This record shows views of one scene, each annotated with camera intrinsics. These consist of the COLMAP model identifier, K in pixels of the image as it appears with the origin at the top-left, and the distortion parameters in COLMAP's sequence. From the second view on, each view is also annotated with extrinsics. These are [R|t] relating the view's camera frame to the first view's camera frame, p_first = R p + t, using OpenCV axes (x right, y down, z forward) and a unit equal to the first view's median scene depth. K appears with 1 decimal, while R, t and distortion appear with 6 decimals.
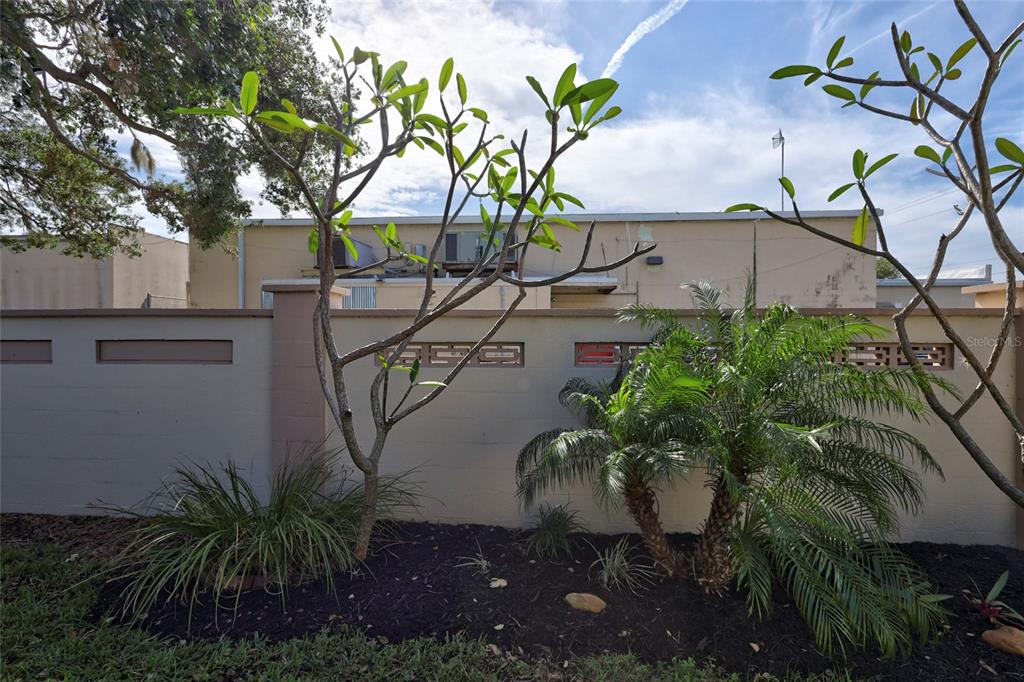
lens RADIAL K [[473.4, 0, 507.6], [0, 473.4, 345.5], [0, 0, 1]] dist [-0.014489, 0.000393]
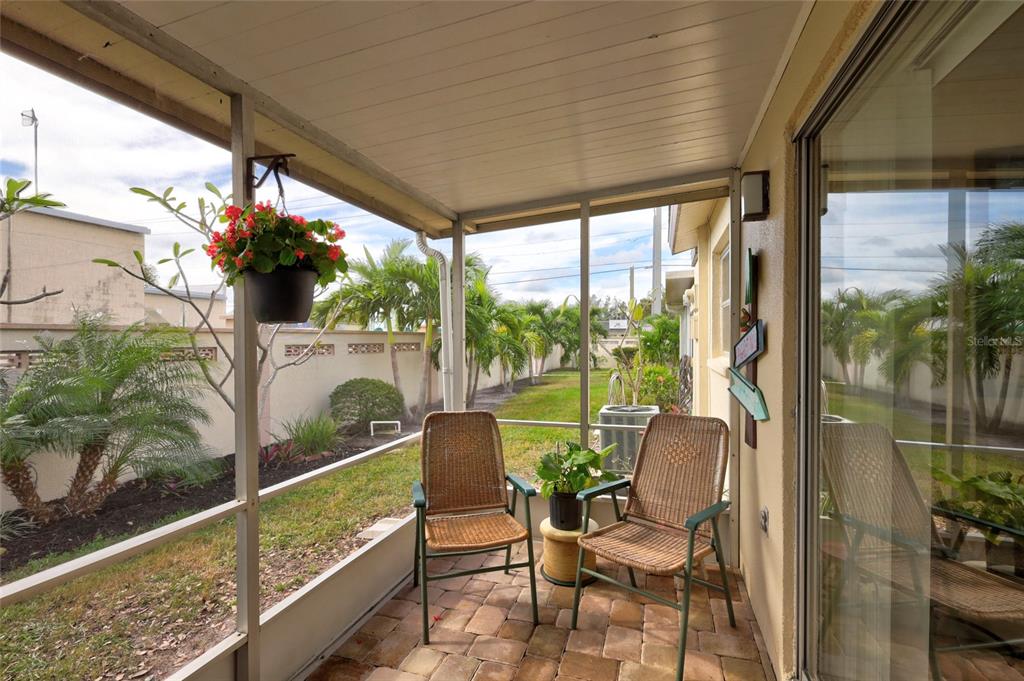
lens RADIAL K [[480.0, 0, 512.4], [0, 480.0, 339.4], [0, 0, 1]] dist [0.002053, 0.000199]
pose [[0.228039, -0.001408, 0.973651, -0.532268], [0.014992, 0.999885, -0.002066, -0.011556], [-0.973537, 0.015068, 0.228034, -0.478225]]
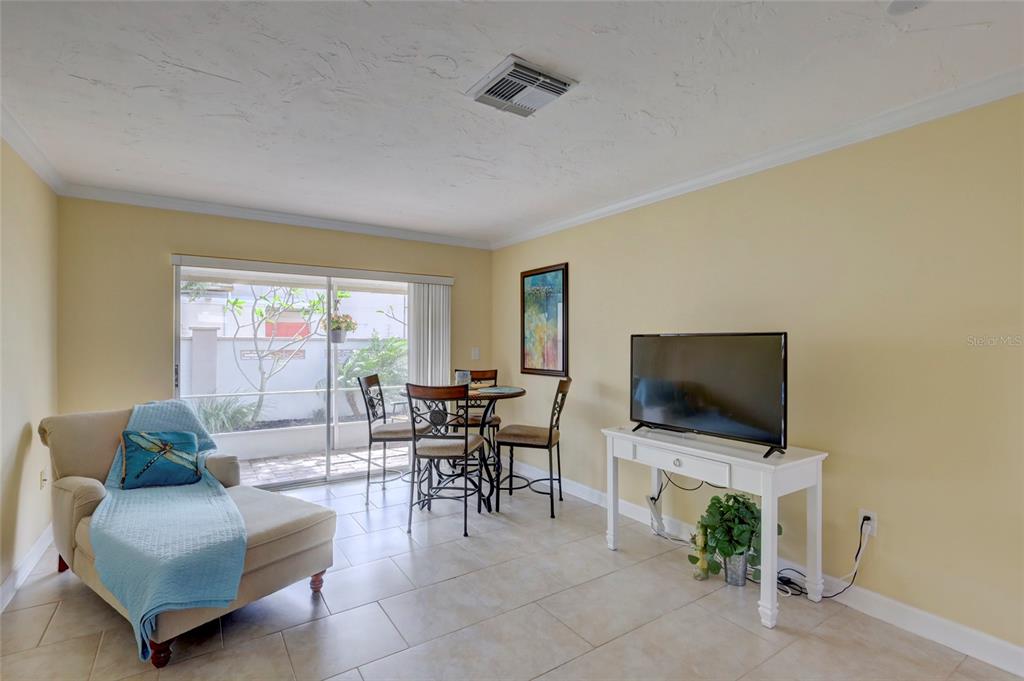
lens RADIAL K [[480.0, 0, 512.4], [0, 480.0, 339.4], [0, 0, 1]] dist [0.002053, 0.000199]
pose [[0.786691, 0.005247, 0.617325, -0.698371], [0.006757, 0.999831, -0.017108, -0.012400], [-0.617310, 0.017630, 0.786523, -1.795041]]
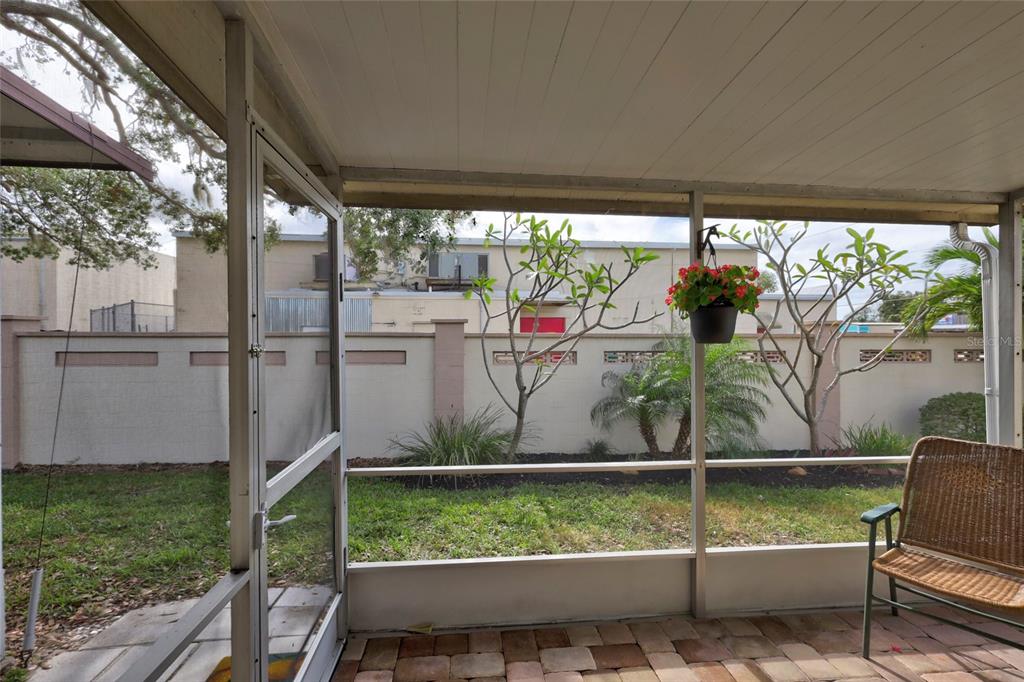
lens RADIAL K [[476.3, 0, 512.0], [0, 476.3, 341.0], [0, 0, 1]] dist [0.001770, 0.000272]
pose [[0.983483, -0.001906, 0.180990, -0.521253], [0.003650, 0.999950, -0.009303, -0.029433], [-0.180963, 0.009810, 0.983441, -0.728662]]
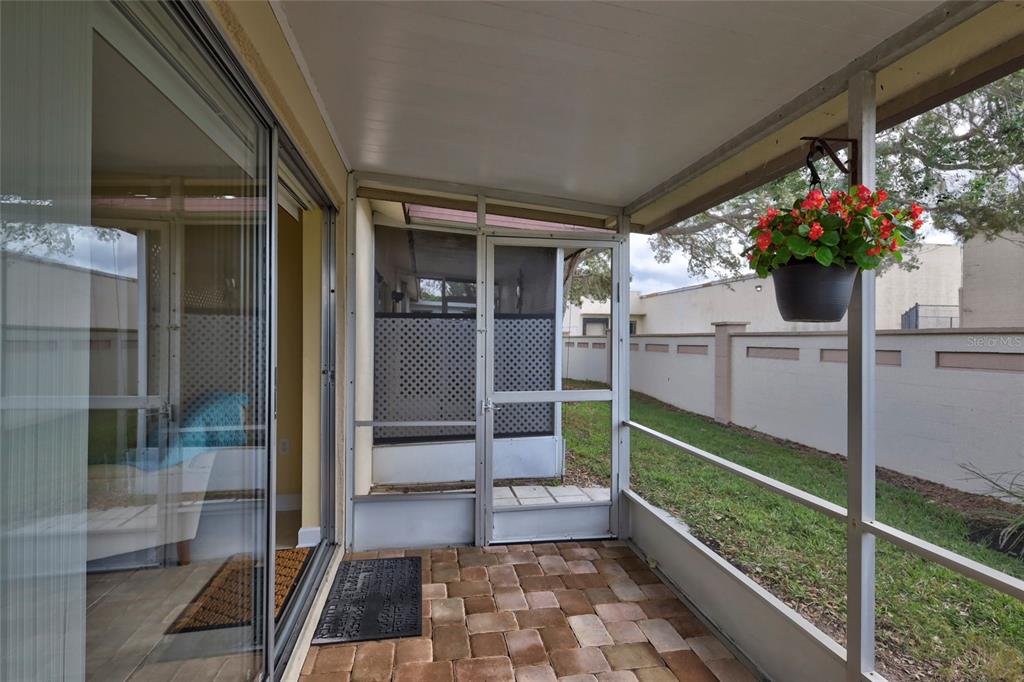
lens RADIAL K [[480.0, 0, 512.4], [0, 480.0, 339.9], [0, 0, 1]] dist [0.002053, 0.000199]
pose [[0.251961, -0.000135, -0.967737, 0.136113], [-0.022638, 0.999726, -0.006033, -0.008932], [0.967473, 0.023427, 0.251889, -0.521097]]
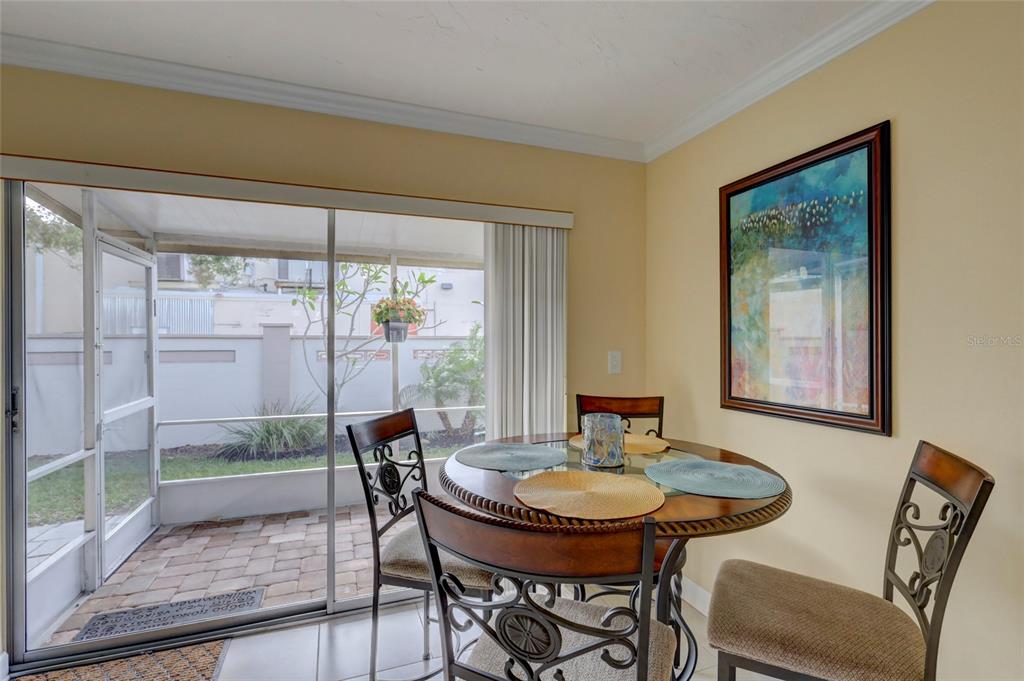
lens RADIAL K [[480.0, 0, 512.4], [0, 480.0, 339.4], [0, 0, 1]] dist [0.002053, 0.000199]
pose [[0.906851, -0.000832, 0.421451, -0.386098], [0.007599, 0.999868, -0.014378, -0.020041], [-0.421383, 0.016241, 0.906737, -1.256706]]
